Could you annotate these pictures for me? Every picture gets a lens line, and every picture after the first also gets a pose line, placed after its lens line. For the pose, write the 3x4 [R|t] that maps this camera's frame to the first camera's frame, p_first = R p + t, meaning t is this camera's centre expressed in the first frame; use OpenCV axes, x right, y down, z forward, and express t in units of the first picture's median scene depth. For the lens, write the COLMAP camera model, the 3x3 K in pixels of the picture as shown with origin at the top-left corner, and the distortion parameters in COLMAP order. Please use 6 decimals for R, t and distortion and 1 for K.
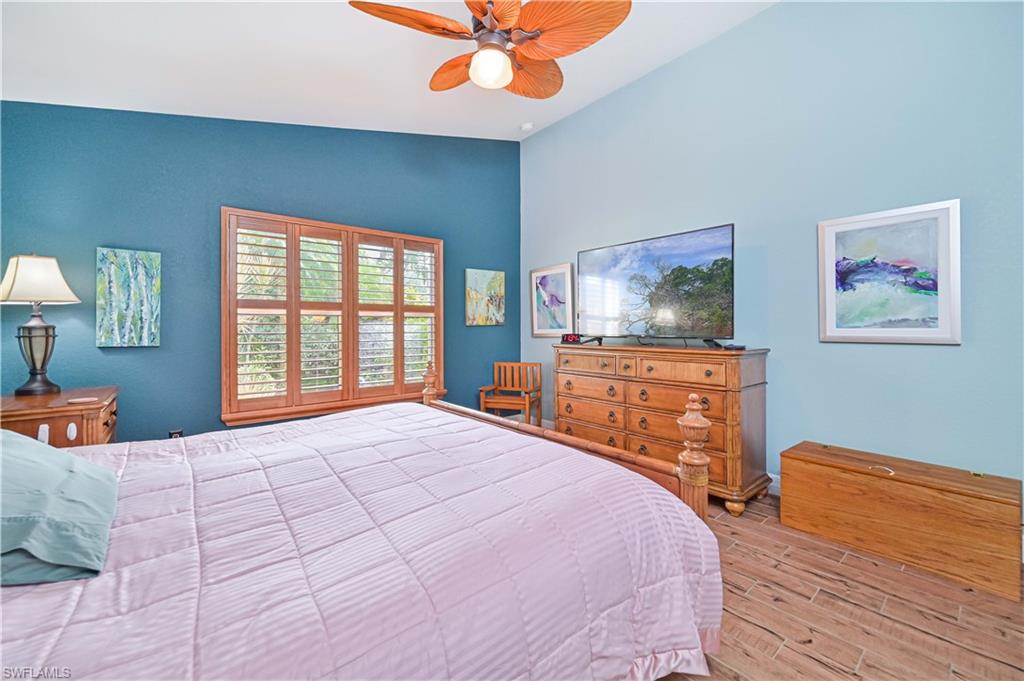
lens RADIAL K [[412.8, 0, 516.0], [0, 412.8, 329.8], [0, 0, 1]] dist [0.001505, 0.000456]
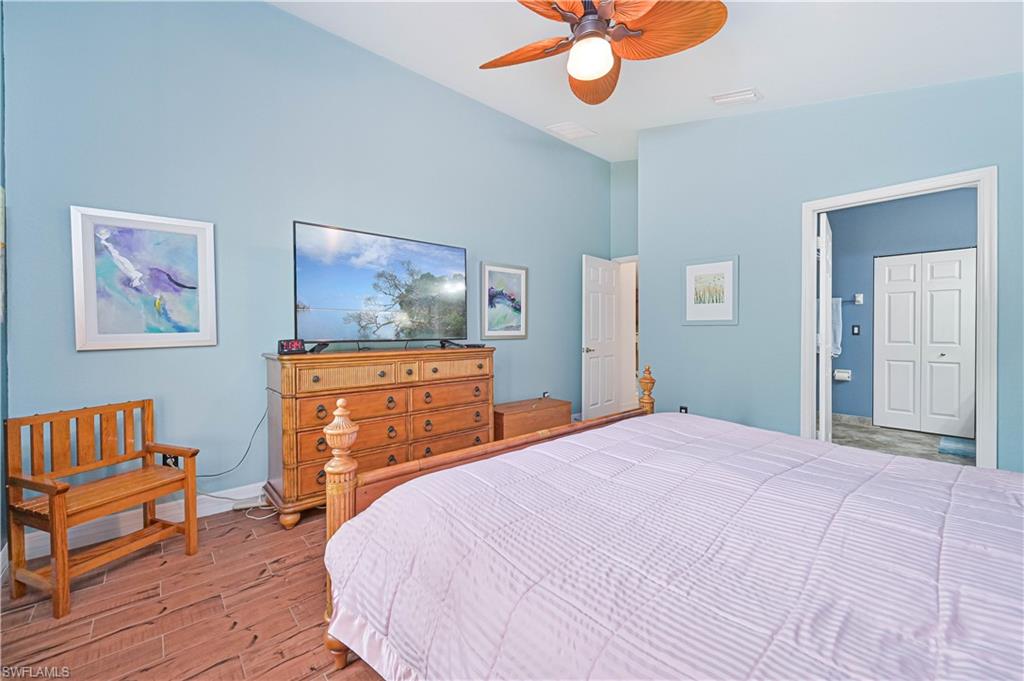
lens RADIAL K [[412.8, 0, 513.8], [0, 412.8, 336.0], [0, 0, 1]] dist [0.001505, 0.000456]
pose [[-0.030150, -0.010488, 0.999490, -0.669008], [0.007712, 0.999913, 0.010725, -0.000280], [-0.999516, 0.008032, -0.030067, 0.788992]]
